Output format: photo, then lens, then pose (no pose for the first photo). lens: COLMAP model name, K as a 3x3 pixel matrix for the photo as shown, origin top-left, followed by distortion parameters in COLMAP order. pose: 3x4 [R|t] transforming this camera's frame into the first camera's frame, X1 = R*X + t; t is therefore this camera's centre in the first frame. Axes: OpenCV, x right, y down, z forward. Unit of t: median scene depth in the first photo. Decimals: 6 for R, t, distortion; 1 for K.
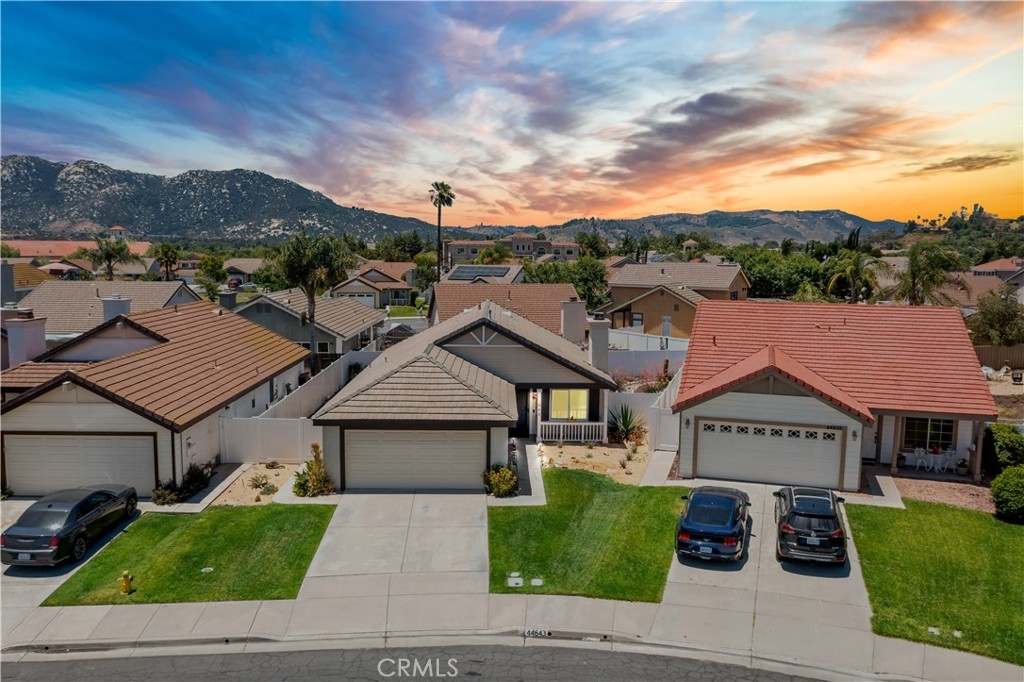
lens RADIAL K [[818.8, 0, 512.0], [0, 818.8, 341.0], [0, 0, 1]] dist [-0.015461, -0.005270]
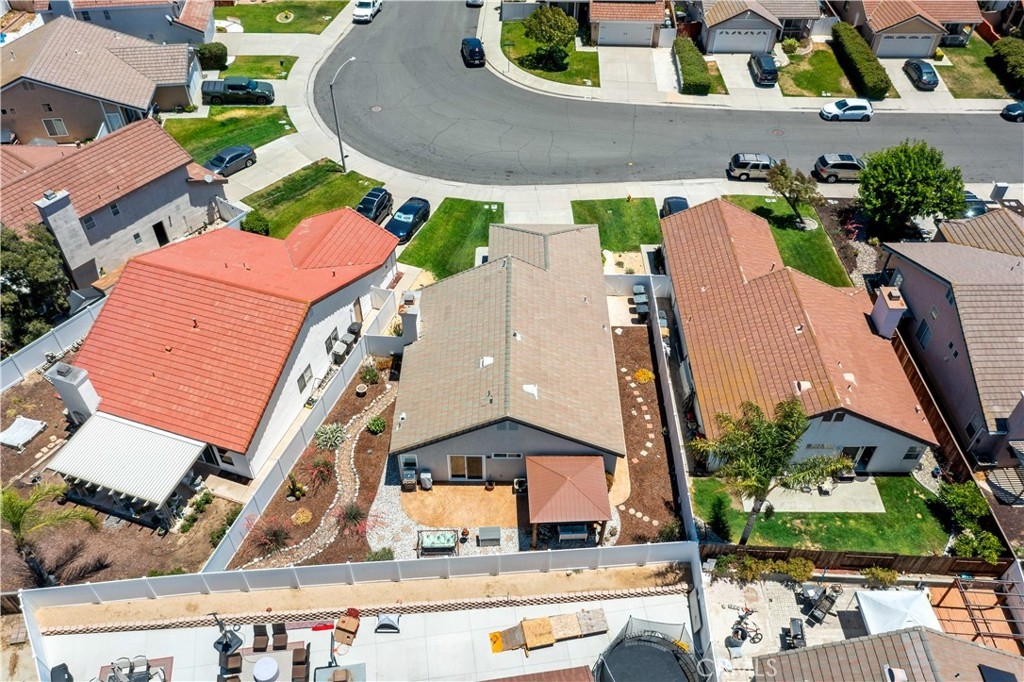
lens RADIAL K [[801.0, 0, 512.0], [0, 801.0, 341.0], [0, 0, 1]] dist [-0.016697, 0.002793]
pose [[-0.999691, -0.024846, 0.000686, -0.054082], [-0.014975, 0.624104, 0.781197, -1.208436], [-0.019838, 0.780946, -0.624284, 2.402035]]
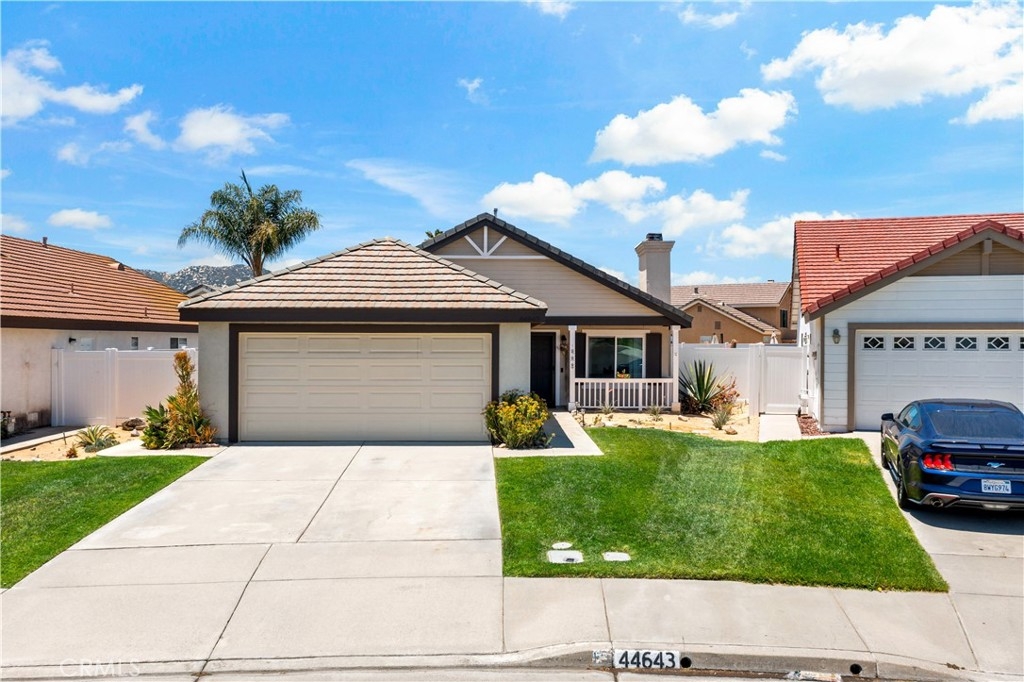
lens RADIAL K [[831.0, 0, 512.0], [0, 831.0, 341.0], [0, 0, 1]] dist [-0.012254, -0.004018]
pose [[0.999981, -0.006164, -0.000821, -0.017481], [0.006033, 0.993609, -0.112714, 0.184596], [0.001511, 0.112707, 0.993627, 0.449230]]
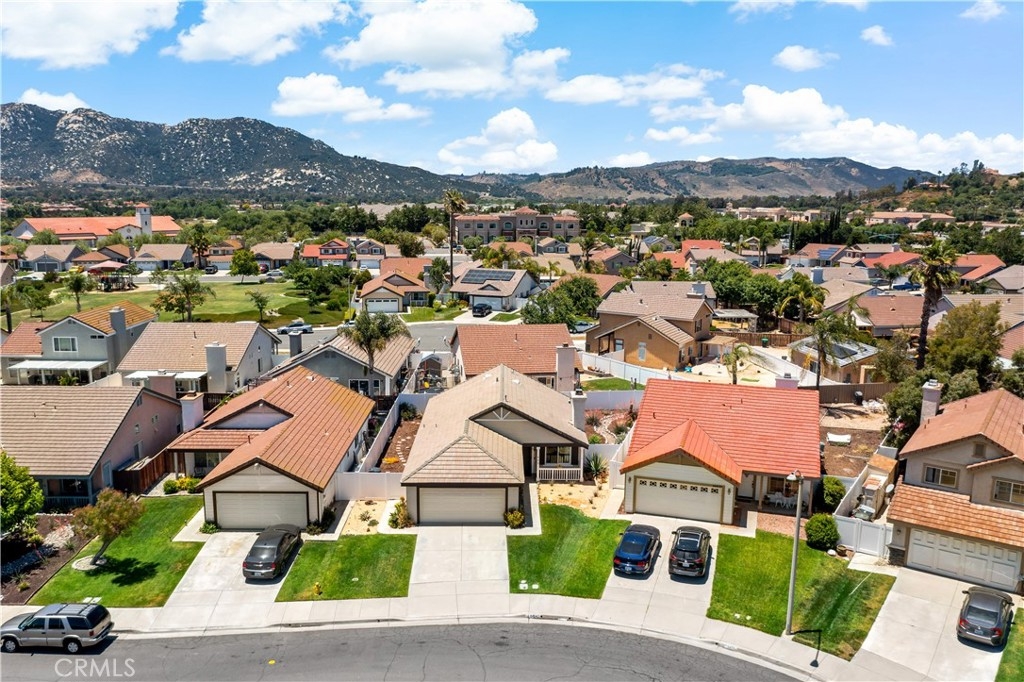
lens RADIAL K [[813.2, 0, 512.0], [0, 813.2, 341.0], [0, 0, 1]] dist [-0.012429, 0.001730]
pose [[0.999992, -0.000772, -0.003922, -0.011646], [0.001010, 0.998139, 0.060971, -0.294401], [0.003867, -0.060975, 0.998132, -0.633629]]
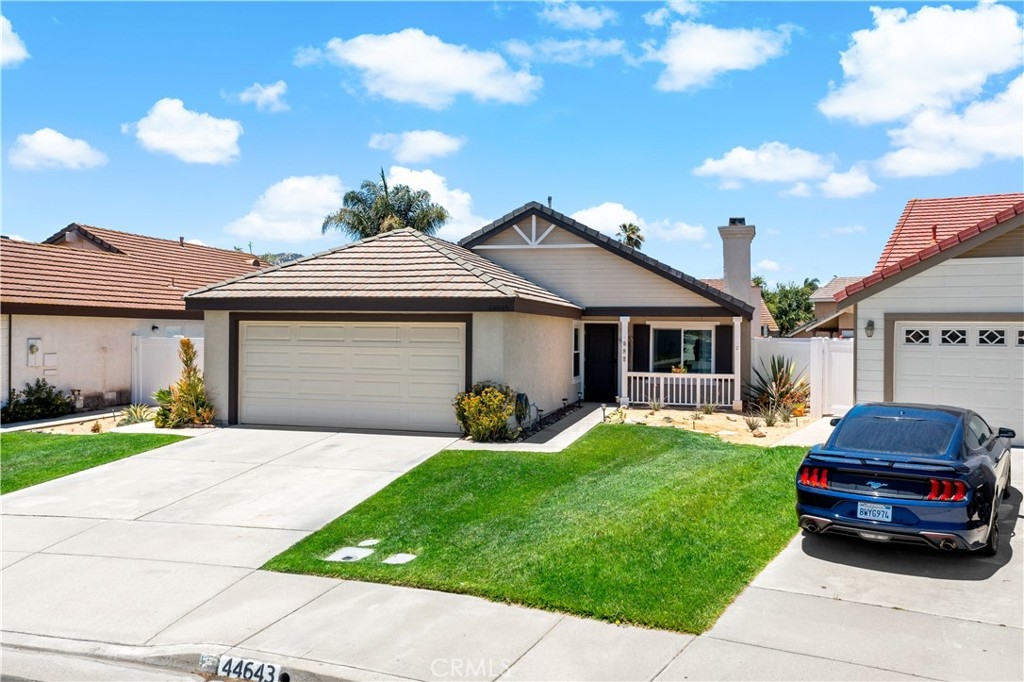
lens RADIAL K [[821.9, 0, 506.3], [0, 821.9, 331.9], [0, 0, 1]] dist [-0.011006, -0.000908]
pose [[0.963371, 0.001771, -0.268165, 0.145873], [-0.033102, 0.993116, -0.112359, 0.182056], [0.266120, 0.117120, 0.956798, 0.496977]]
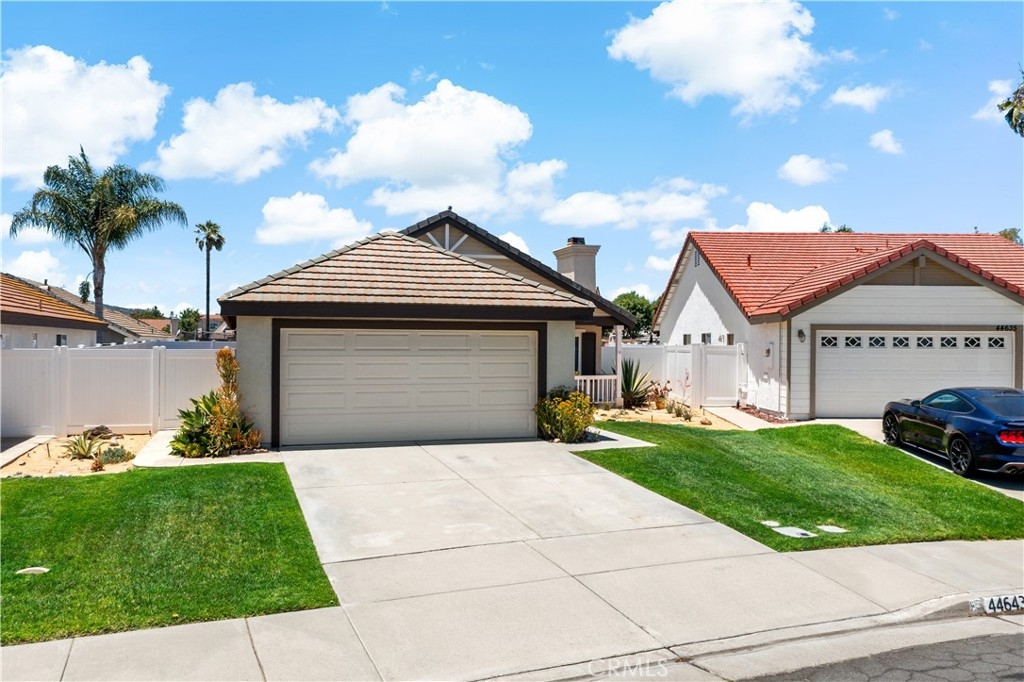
lens RADIAL K [[831.9, 0, 525.2], [0, 831.9, 342.9], [0, 0, 1]] dist [-0.009488, -0.005310]
pose [[0.951154, -0.003630, 0.308694, -0.225789], [0.037561, 0.993863, -0.104045, 0.183445], [-0.306422, 0.110557, 0.945454, 0.469142]]
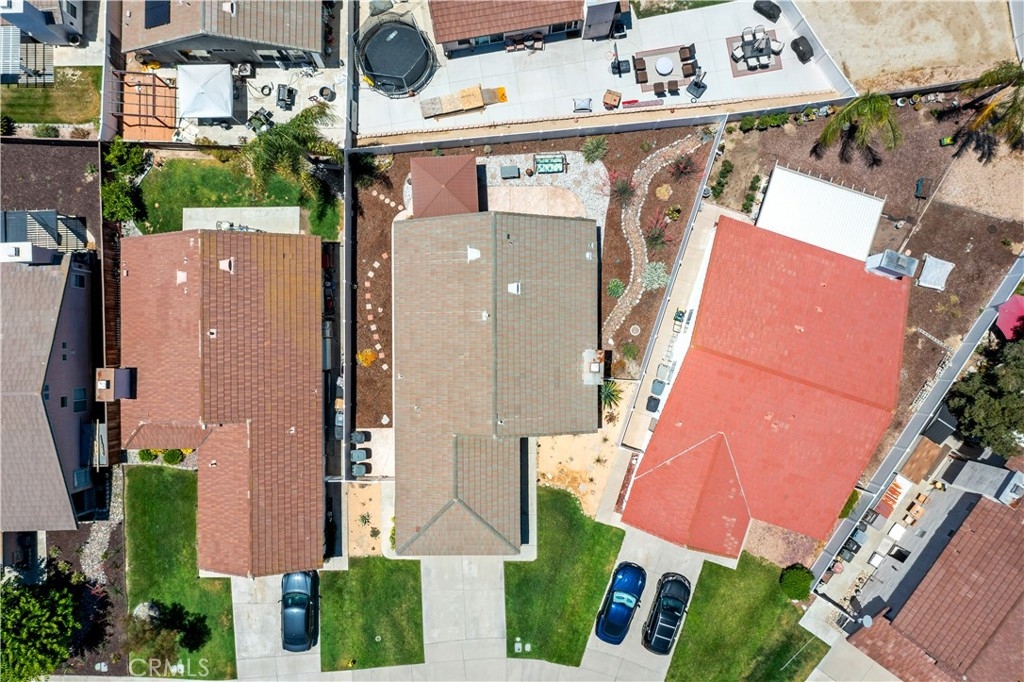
lens RADIAL K [[813.2, 0, 512.0], [0, 813.2, 341.0], [0, 0, 1]] dist [-0.012429, 0.001730]
pose [[0.999736, 0.007172, -0.021832, 0.023294], [0.020710, 0.130463, 0.991237, -1.604267], [0.009957, -0.991427, 0.130280, 1.224786]]
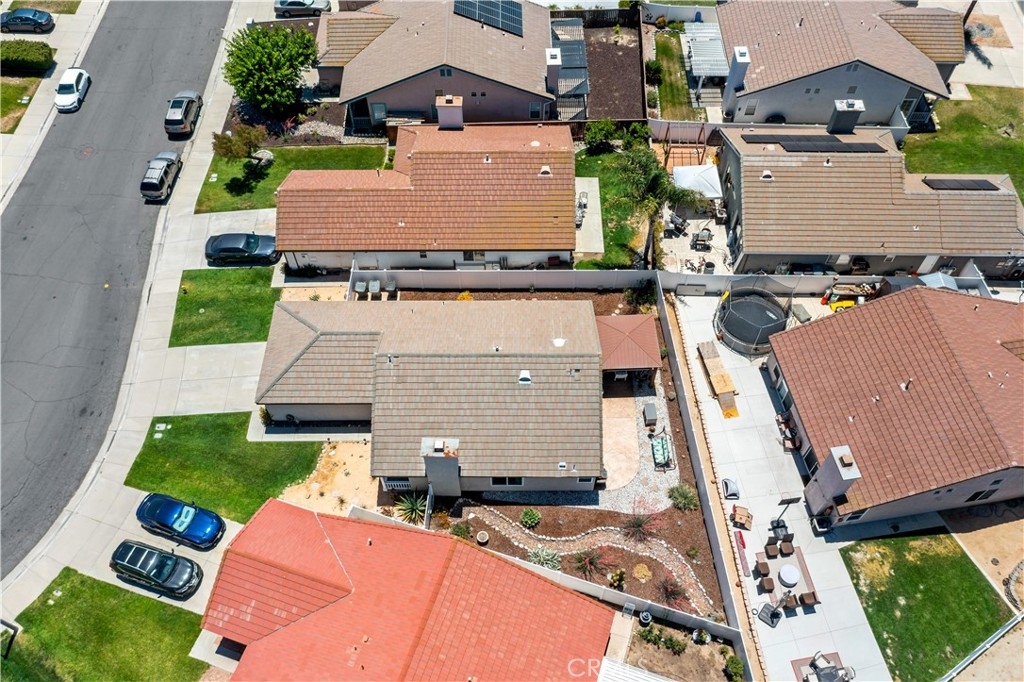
lens RADIAL K [[818.8, 0, 512.0], [0, 818.8, 341.0], [0, 0, 1]] dist [-0.015461, -0.005270]
pose [[-0.018334, 0.816023, -0.577728, 0.837144], [-0.117095, 0.572097, 0.811784, -1.355529], [0.992951, 0.082532, 0.085063, 1.368775]]
